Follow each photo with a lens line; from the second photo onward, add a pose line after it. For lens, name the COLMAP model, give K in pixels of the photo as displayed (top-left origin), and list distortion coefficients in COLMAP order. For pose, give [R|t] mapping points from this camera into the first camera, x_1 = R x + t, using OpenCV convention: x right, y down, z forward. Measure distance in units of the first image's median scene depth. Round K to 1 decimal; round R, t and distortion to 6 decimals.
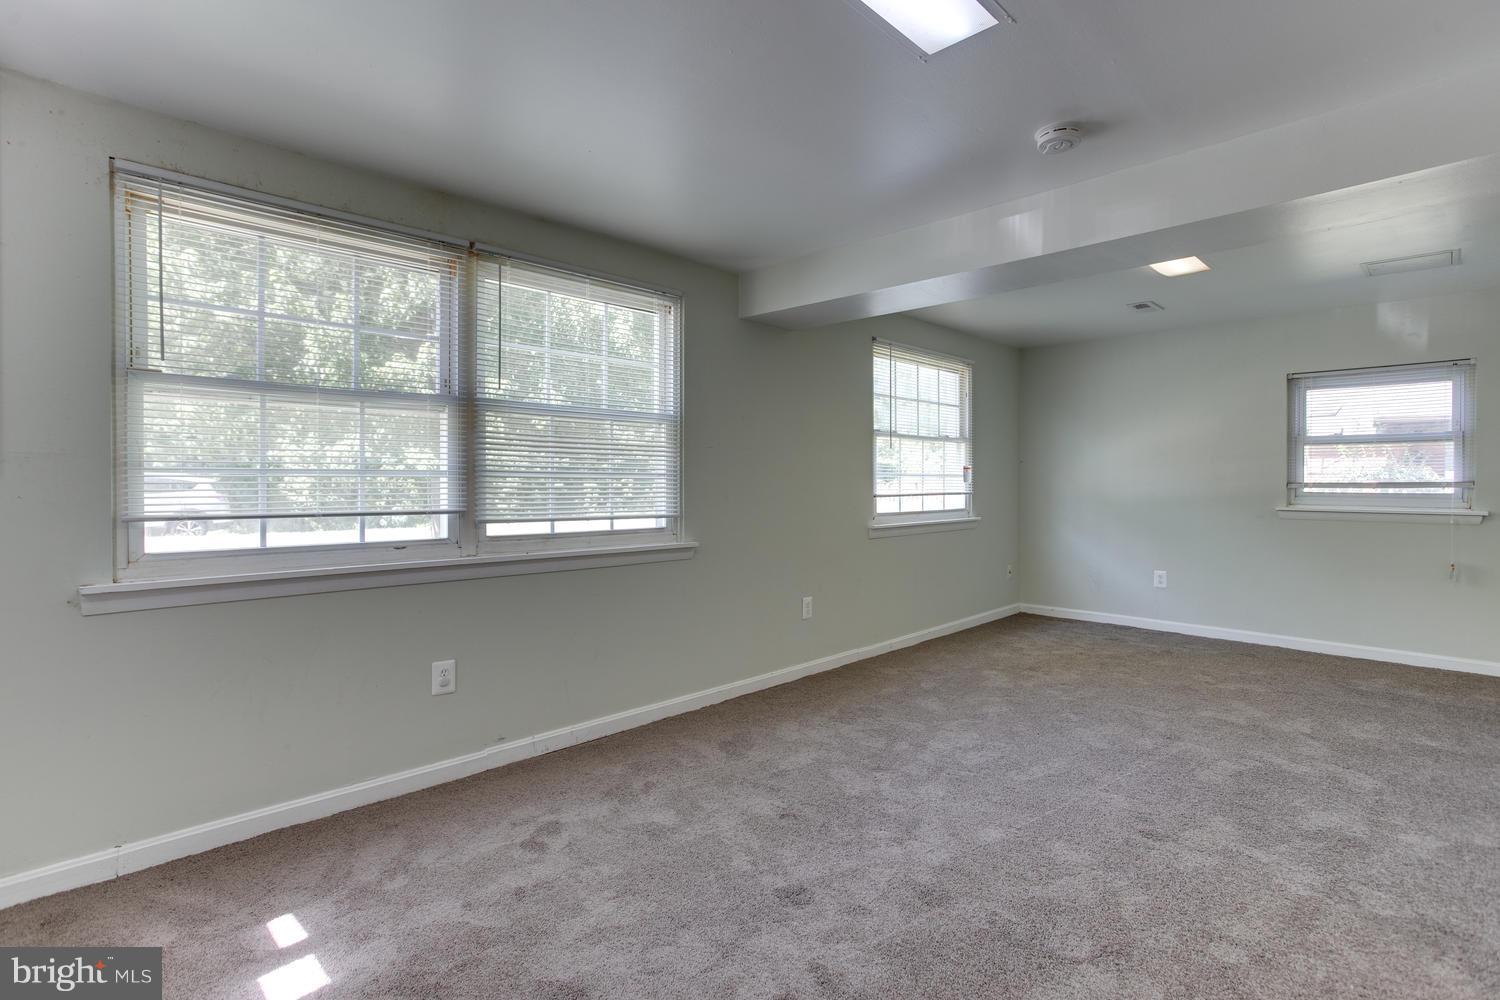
lens RADIAL K [[727.3, 0, 750.0], [0, 727.3, 500.0], [0, 0, 1]] dist [-0.062750, 0.030942]
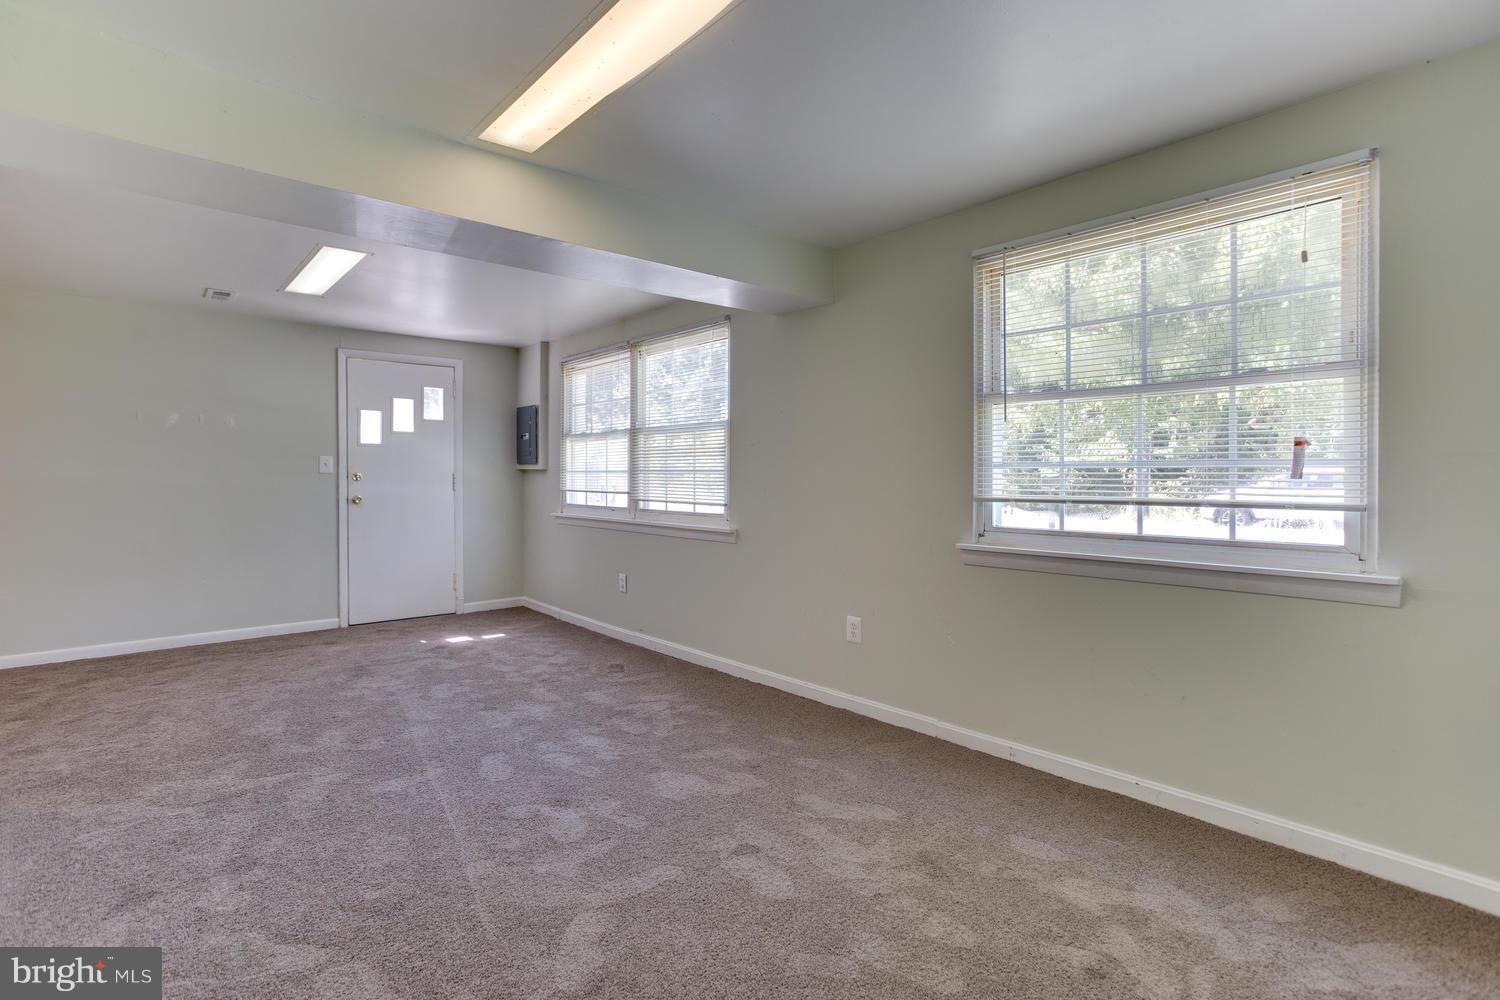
lens RADIAL K [[738.7, 0, 747.3], [0, 738.7, 482.3], [0, 0, 1]] dist [-0.055396, 0.033194]
pose [[-0.067864, 0.013310, -0.997606, 1.116225], [-0.020103, 0.999690, 0.014706, -0.034485], [0.997492, 0.021053, -0.067575, 1.131656]]
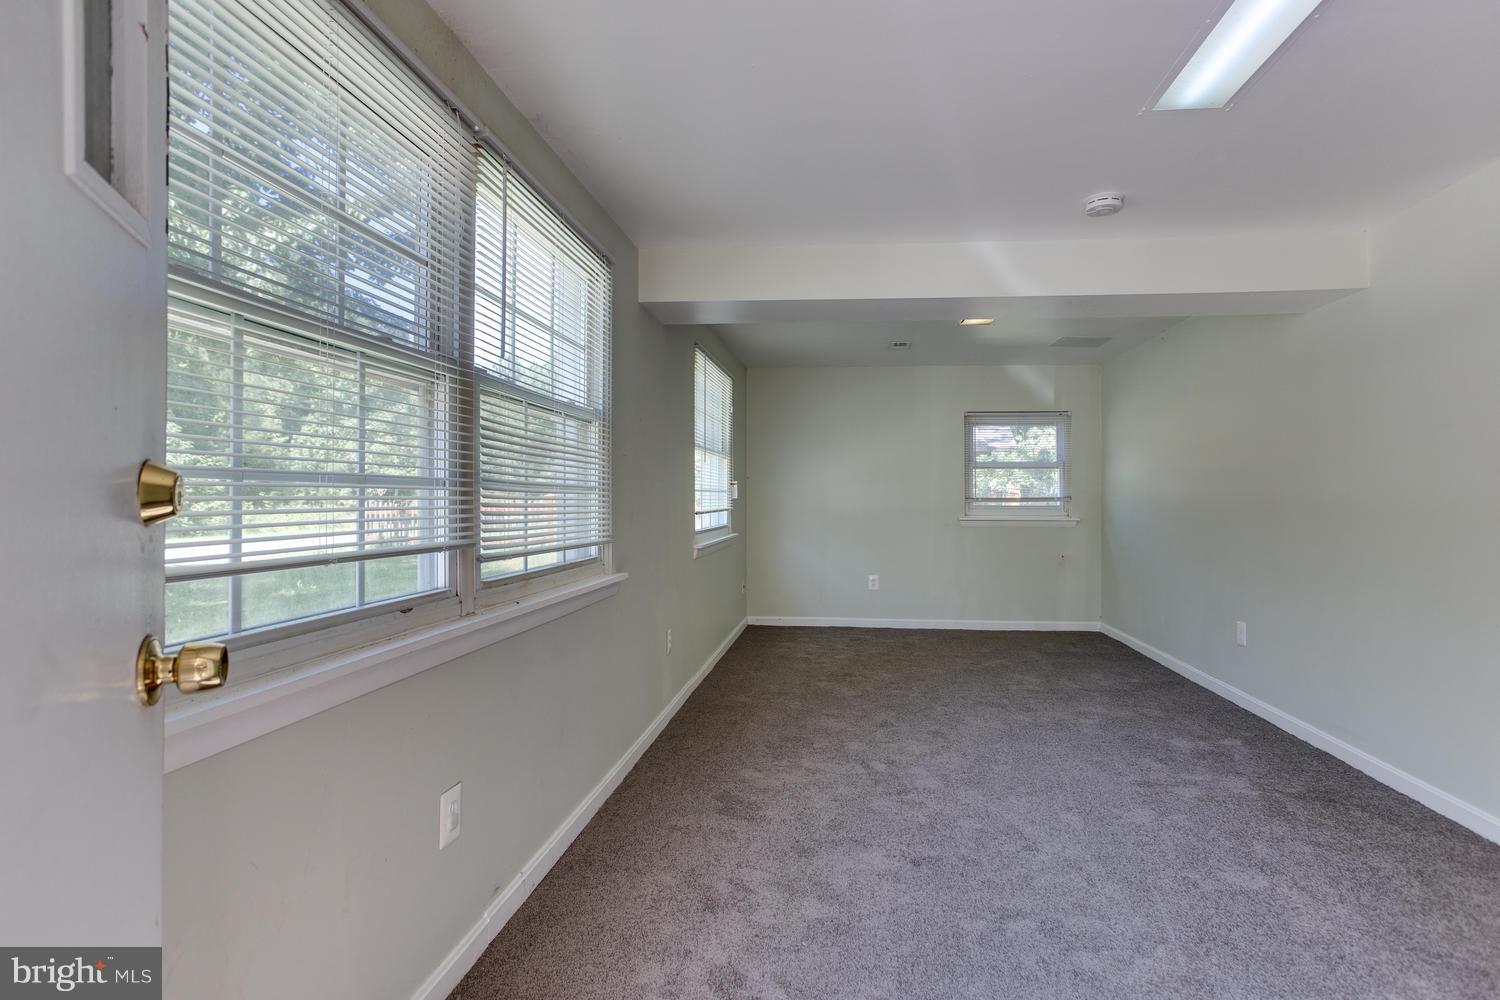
lens RADIAL K [[751.0, 0, 778.0], [0, 751.0, 503.7], [0, 0, 1]] dist [-0.034285, 0.000365]
pose [[0.775068, -0.004541, 0.631861, -0.474804], [0.015293, 0.999816, -0.011573, -0.006475], [-0.631693, 0.018633, 0.774995, 0.254429]]
